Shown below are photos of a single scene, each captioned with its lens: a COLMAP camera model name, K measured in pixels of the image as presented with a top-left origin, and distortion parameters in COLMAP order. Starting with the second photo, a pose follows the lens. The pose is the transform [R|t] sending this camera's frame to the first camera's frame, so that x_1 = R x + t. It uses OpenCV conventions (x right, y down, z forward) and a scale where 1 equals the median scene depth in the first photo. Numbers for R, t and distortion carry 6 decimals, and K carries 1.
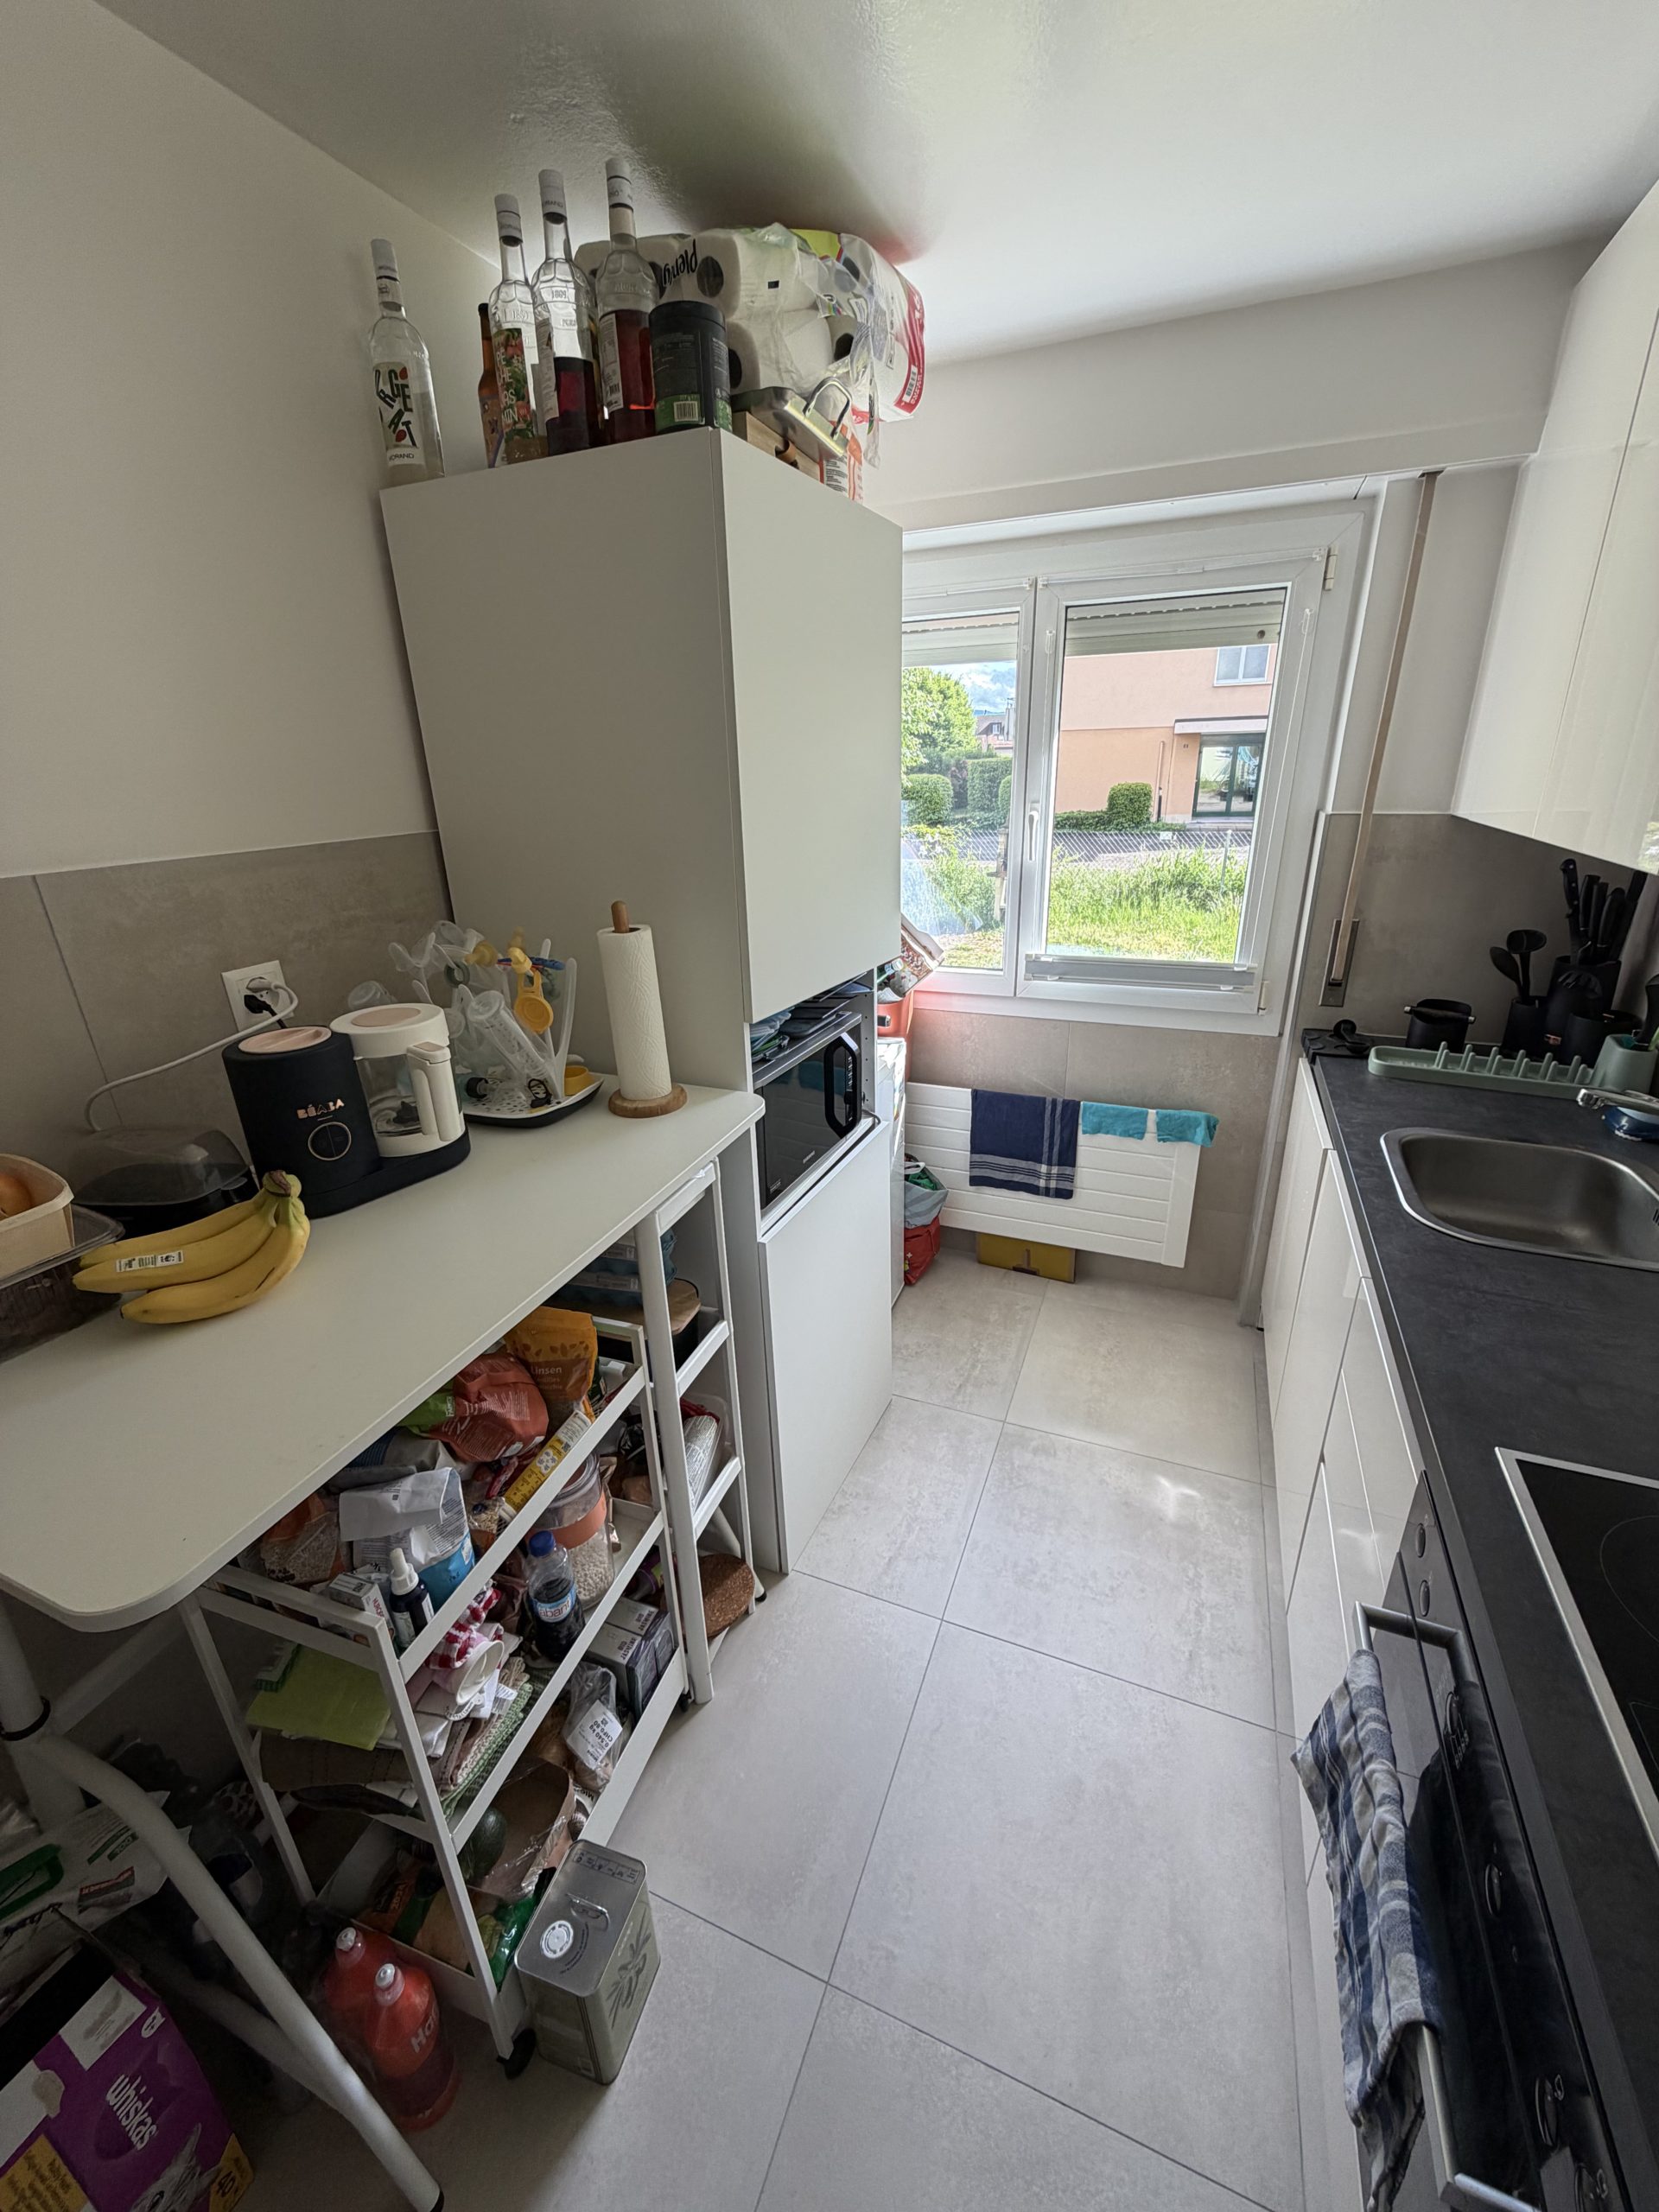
lens RADIAL K [[886.1, 0, 829.5], [0, 886.1, 1100.5], [0, 0, 1]] dist [-0.001538, -0.000017]
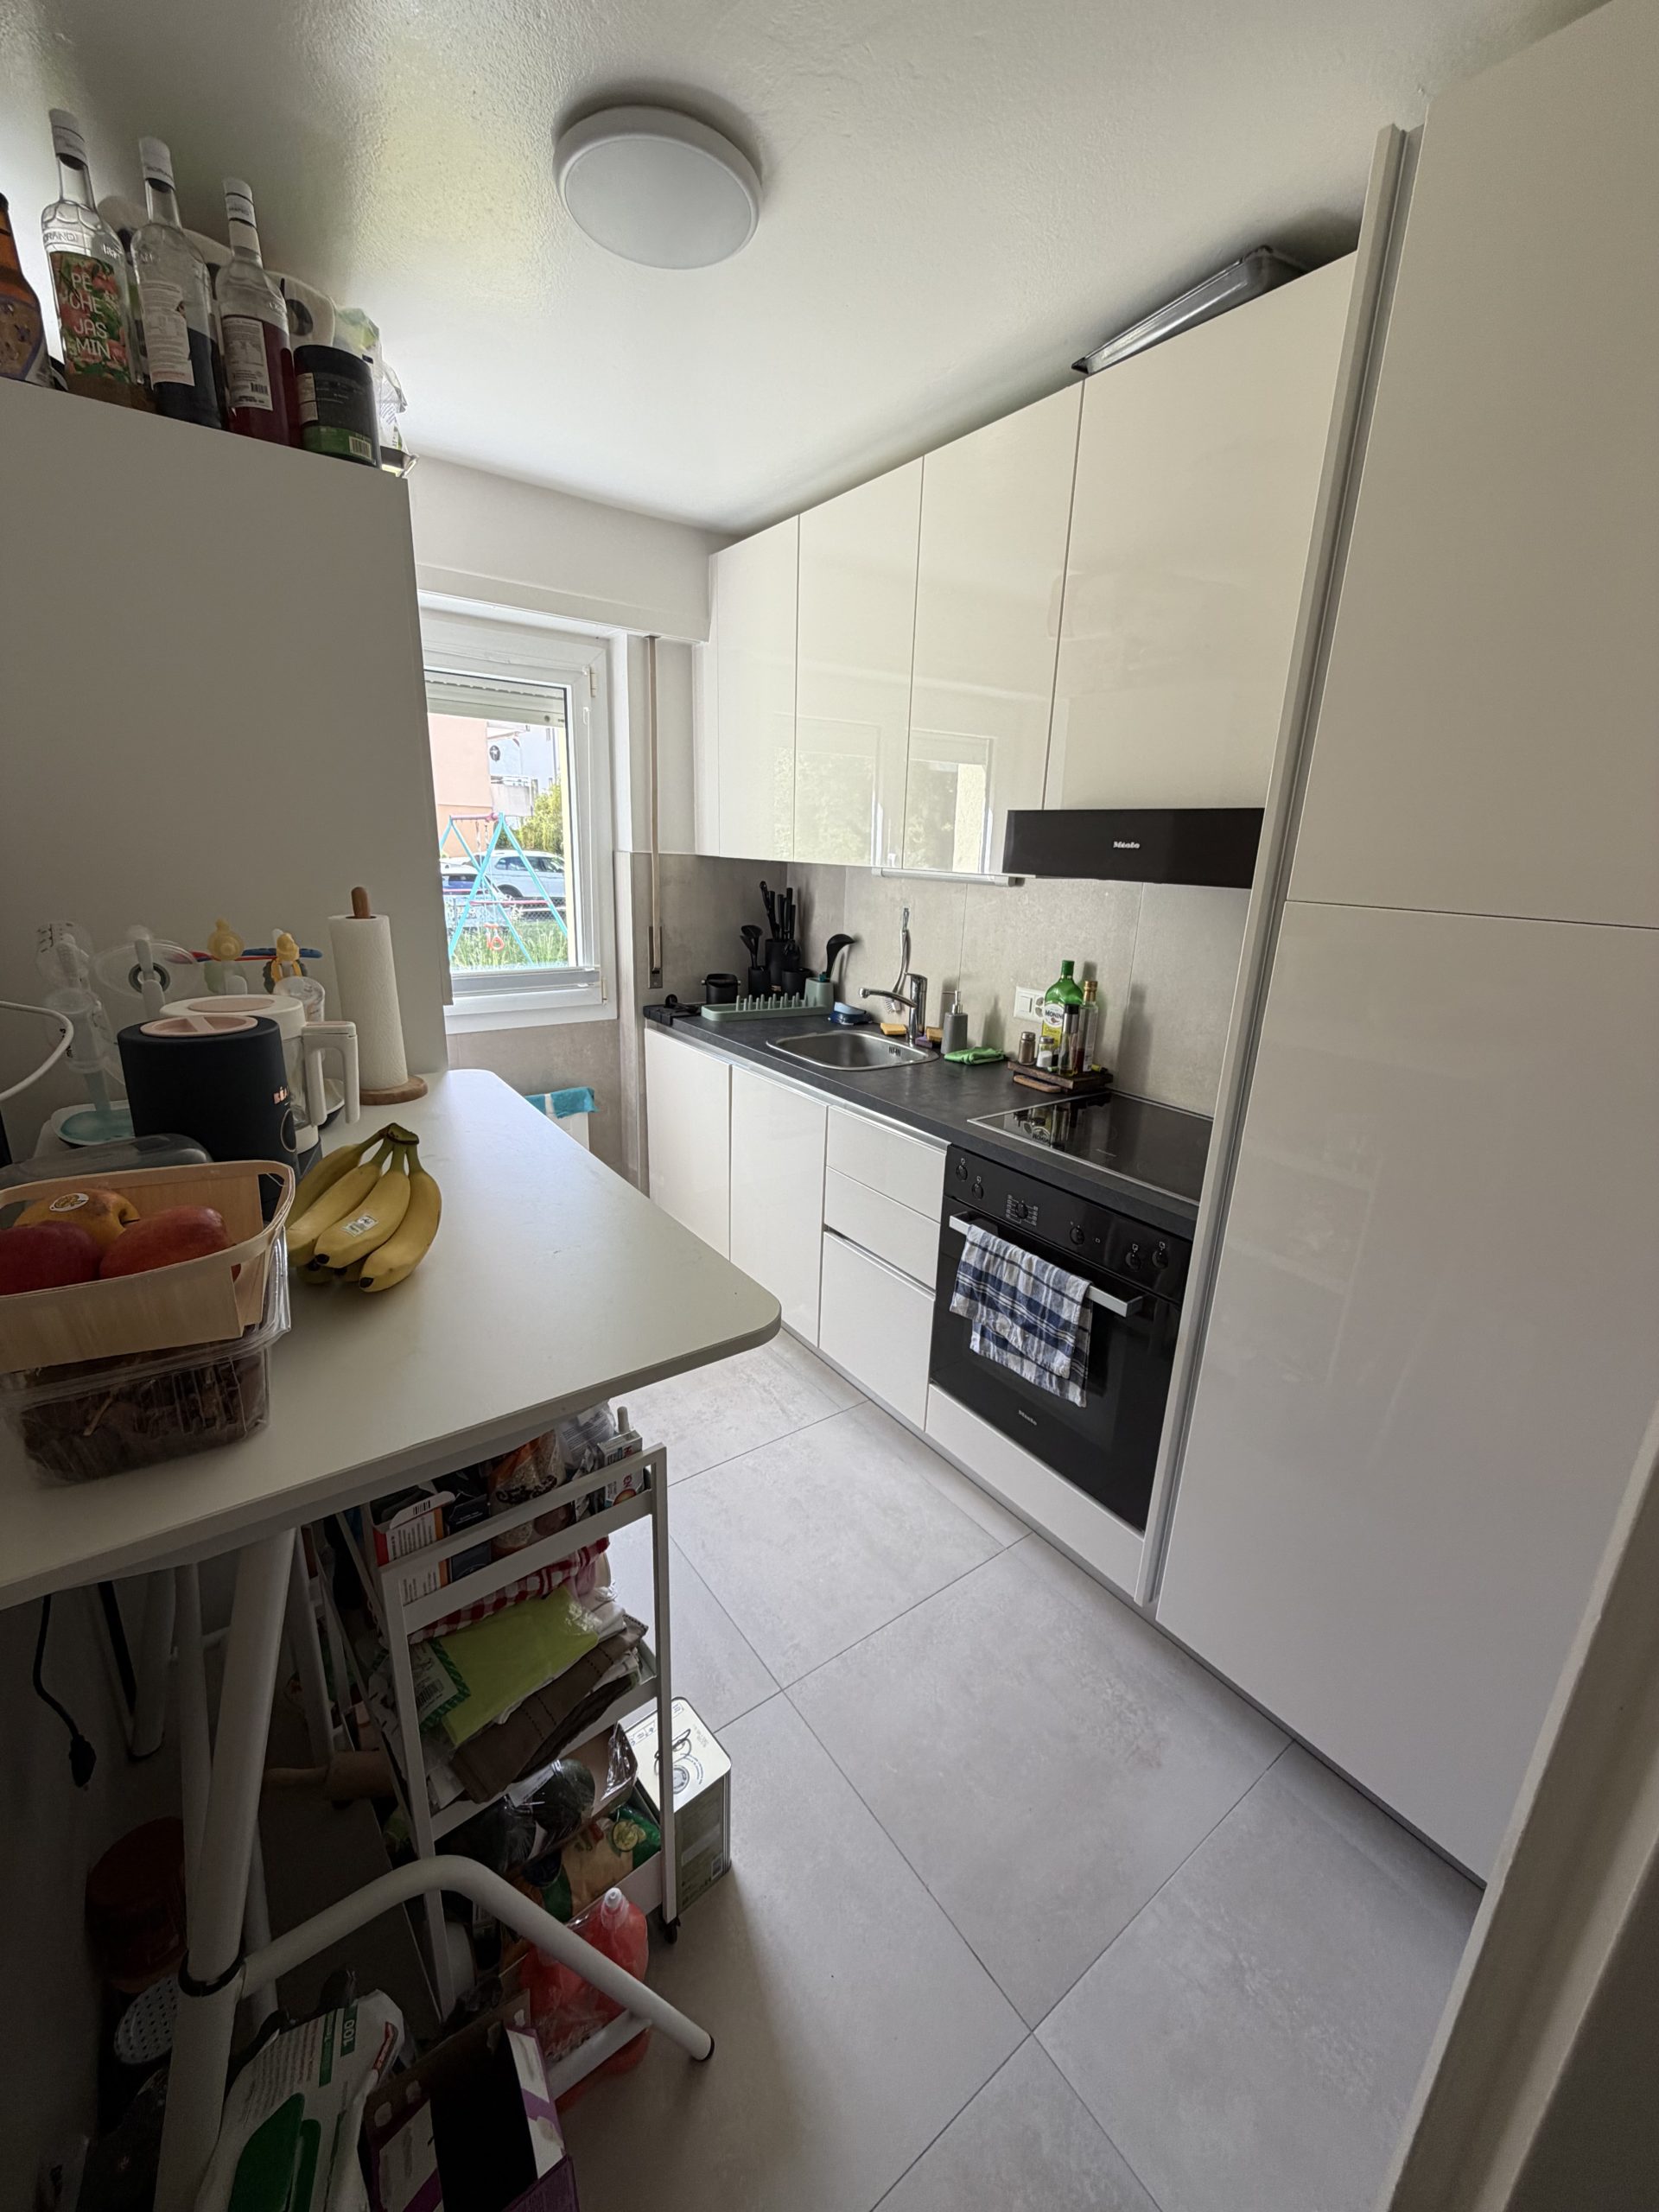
lens RADIAL K [[886.1, 0, 829.5], [0, 886.1, 1100.5], [0, 0, 1]] dist [-0.001538, -0.000017]
pose [[0.518060, -0.194189, 0.833009, -0.566184], [0.261829, 0.963141, 0.061690, 0.058653], [-0.814285, 0.186147, 0.549809, 0.036197]]
